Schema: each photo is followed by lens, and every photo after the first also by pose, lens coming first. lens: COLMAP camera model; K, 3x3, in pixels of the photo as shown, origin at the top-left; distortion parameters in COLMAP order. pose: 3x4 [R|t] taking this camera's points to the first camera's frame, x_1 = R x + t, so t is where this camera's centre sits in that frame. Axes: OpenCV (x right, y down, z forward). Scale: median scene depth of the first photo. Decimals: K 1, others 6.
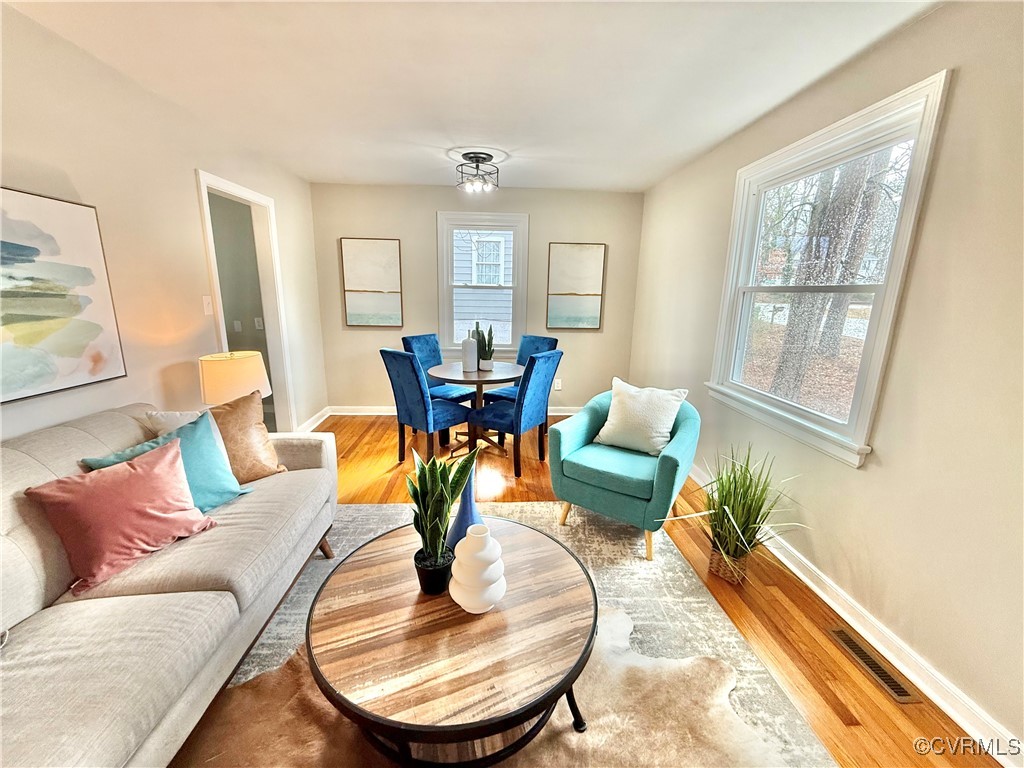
lens RADIAL K [[408.0, 0, 508.4], [0, 408.0, 381.9], [0, 0, 1]] dist [0.001103, -0.000639]
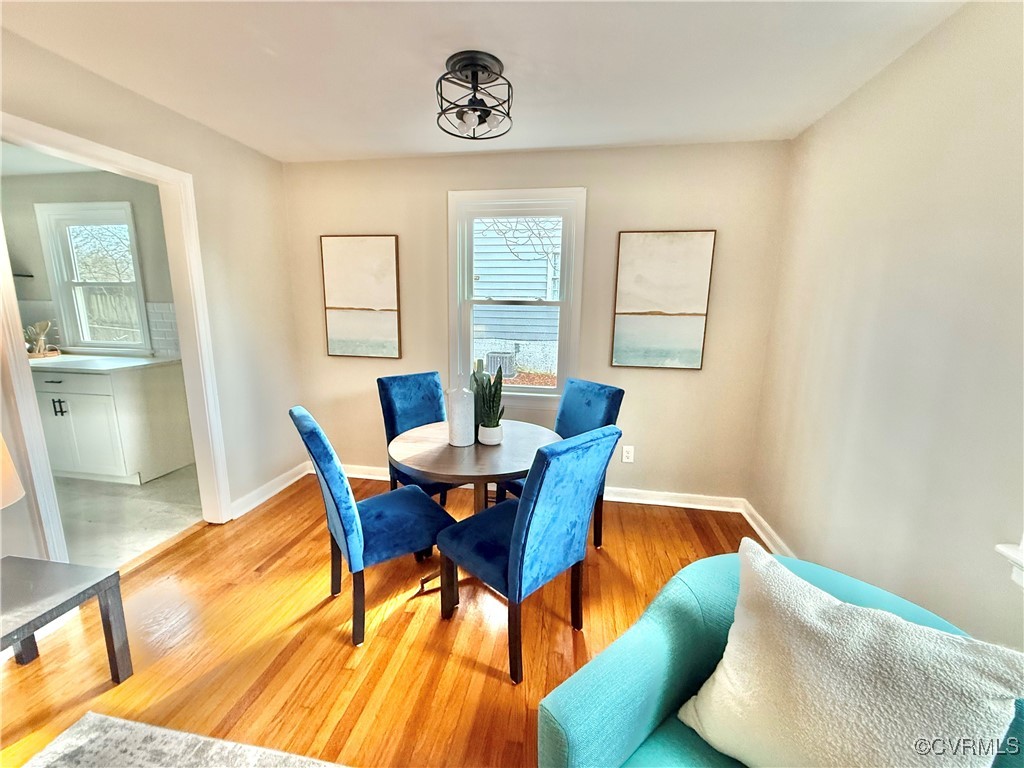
lens RADIAL K [[408.0, 0, 508.3], [0, 408.0, 382.9], [0, 0, 1]] dist [0.001103, -0.000639]
pose [[0.976492, 0.036952, -0.212365, 0.112996], [-0.045318, 0.998371, -0.034663, -0.117850], [0.210738, 0.043472, 0.976576, 0.537286]]
